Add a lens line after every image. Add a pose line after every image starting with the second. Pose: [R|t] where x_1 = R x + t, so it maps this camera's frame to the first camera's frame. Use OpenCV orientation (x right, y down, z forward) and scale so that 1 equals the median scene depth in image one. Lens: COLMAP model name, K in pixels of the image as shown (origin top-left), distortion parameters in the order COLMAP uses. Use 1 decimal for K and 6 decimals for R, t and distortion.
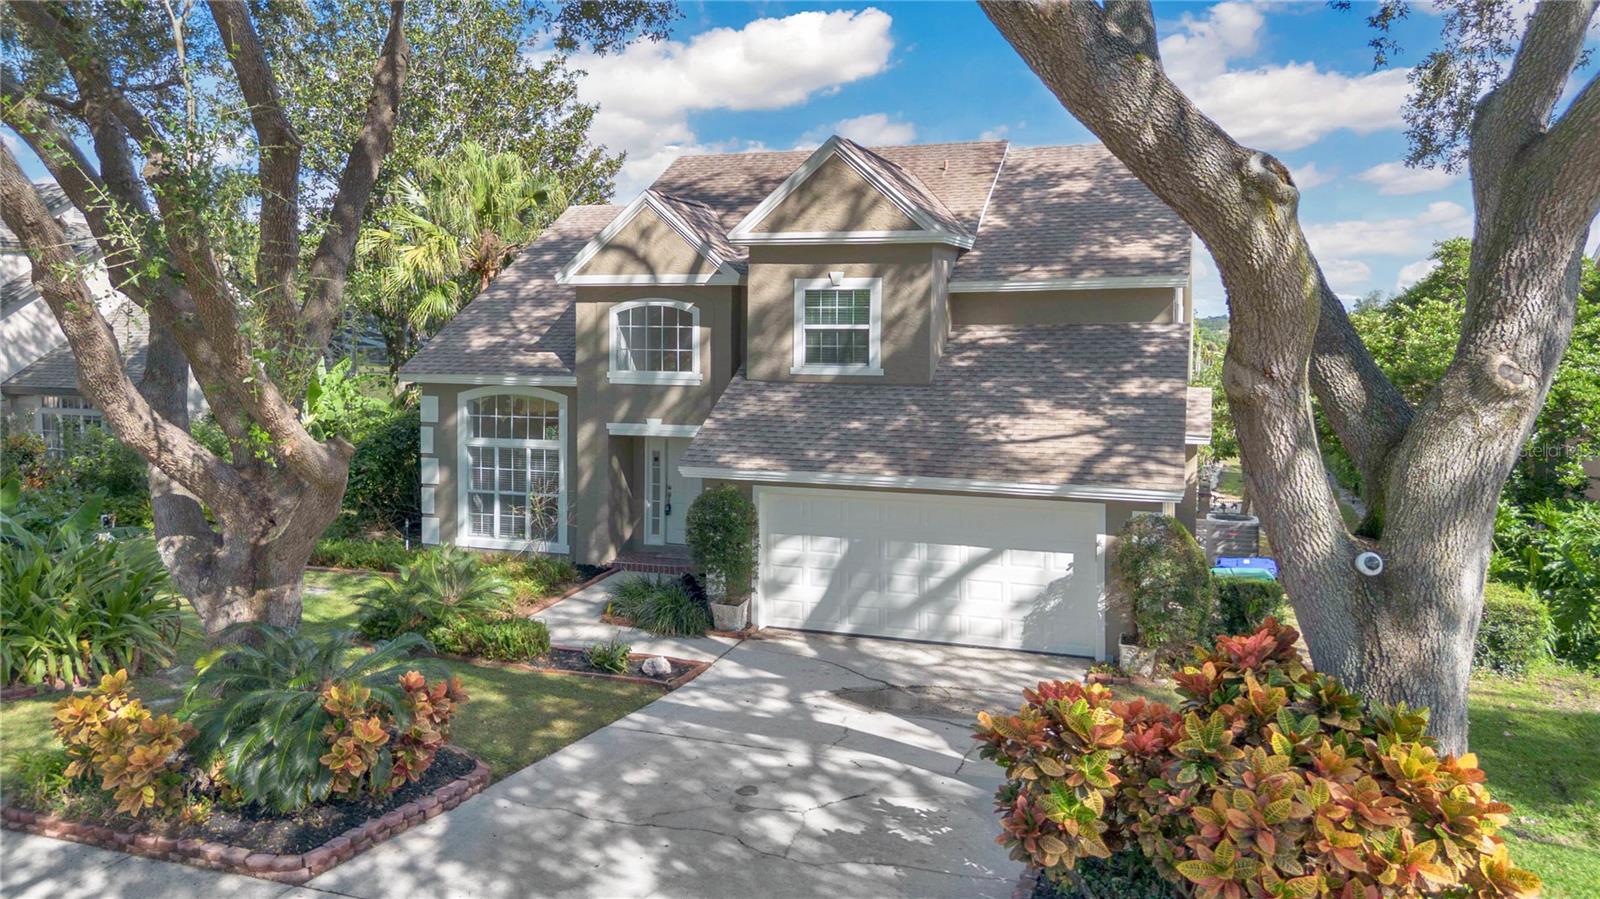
lens RADIAL K [[1112.6, 0, 823.8], [0, 1112.6, 457.4], [0, 0, 1]] dist [-0.076026, 0.086241]
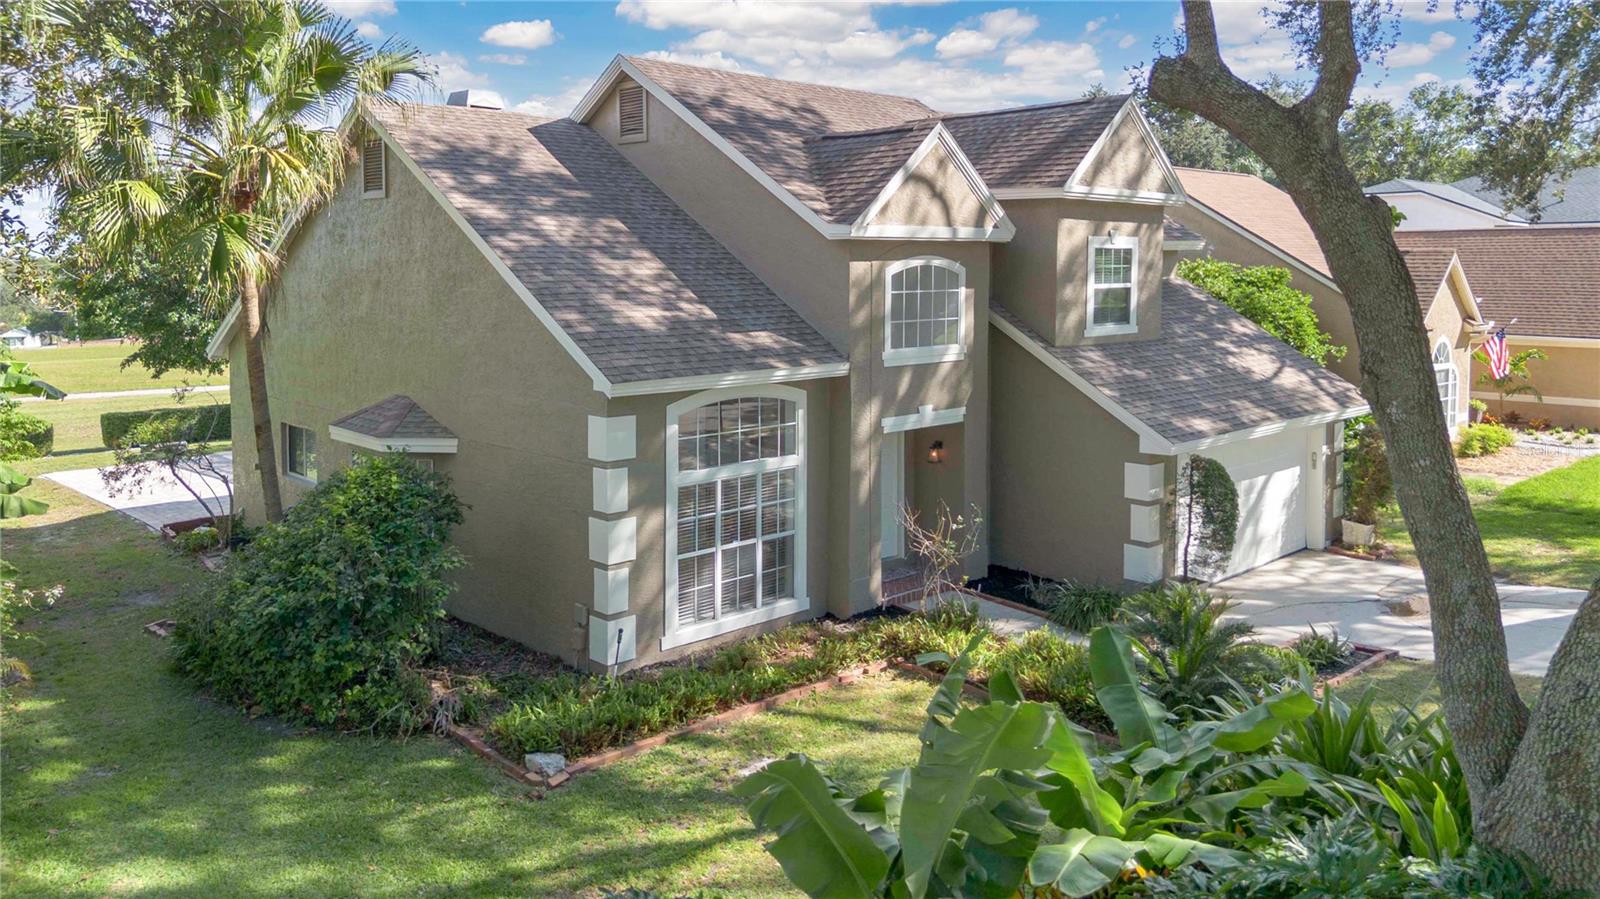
lens RADIAL K [[1166.8, 0, 793.3], [0, 1166.8, 406.1], [0, 0, 1]] dist [0.078591, -0.111591]
pose [[0.498742, -0.111357, 0.859567, -1.027018], [0.109649, 0.991851, 0.064873, -0.109709], [-0.859787, 0.061896, 0.506888, 0.718261]]
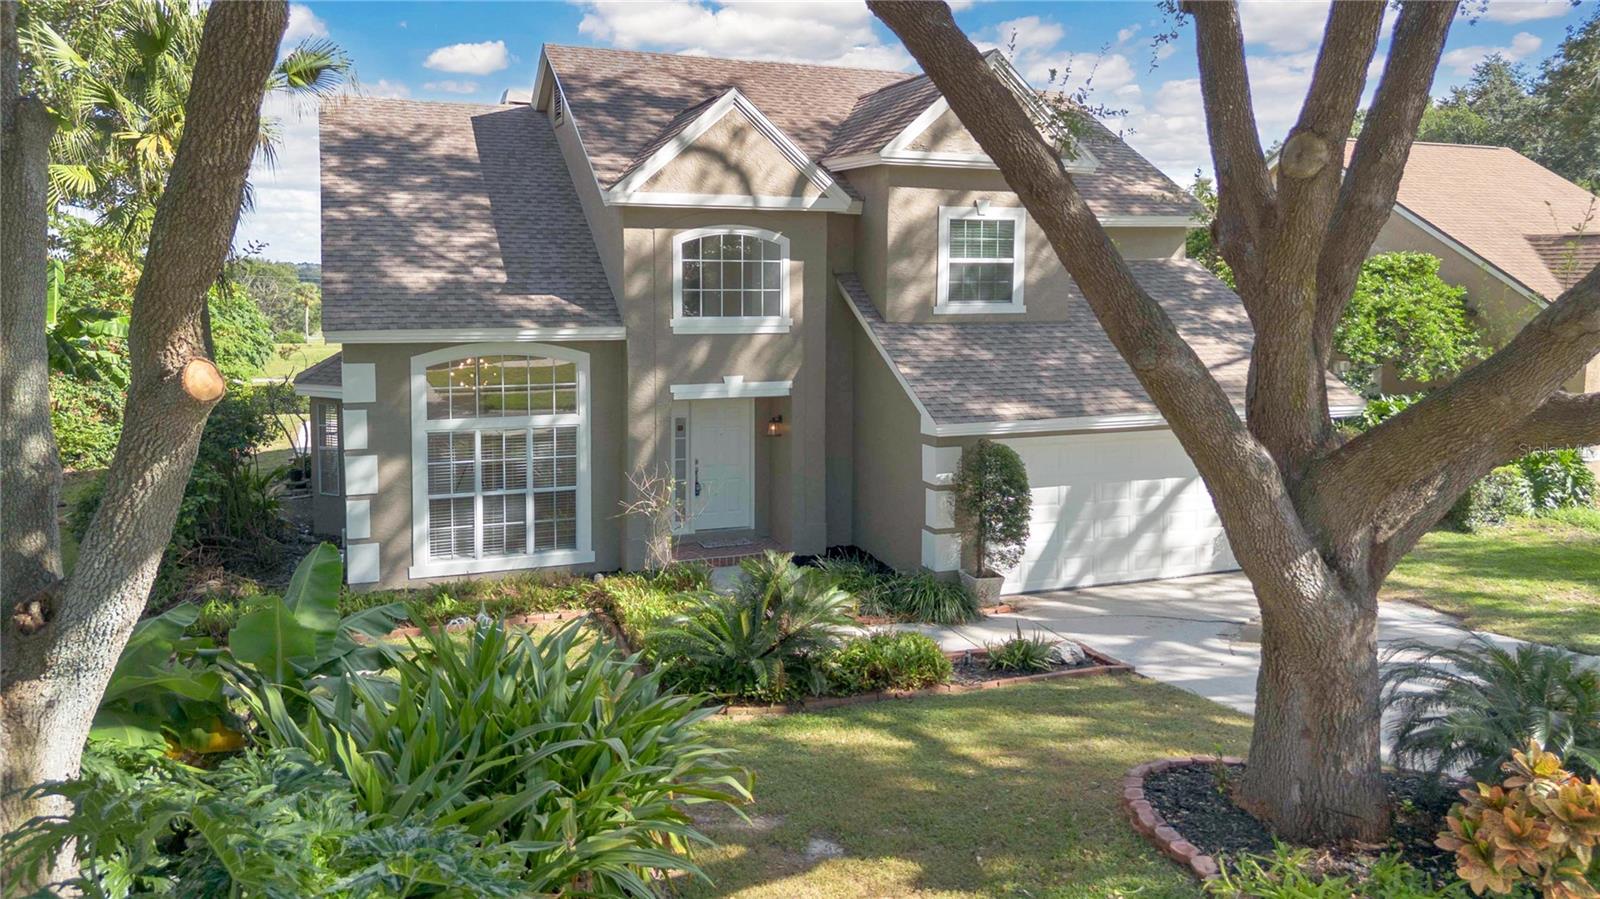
lens RADIAL K [[1123.8, 0, 800.0], [0, 1123.8, 449.5], [0, 0, 1]] dist [0.062202, -0.094974]
pose [[0.782392, -0.097913, 0.615041, -0.690116], [0.076672, 0.995195, 0.060898, -0.029996], [-0.618048, -0.000490, 0.786140, 0.356519]]
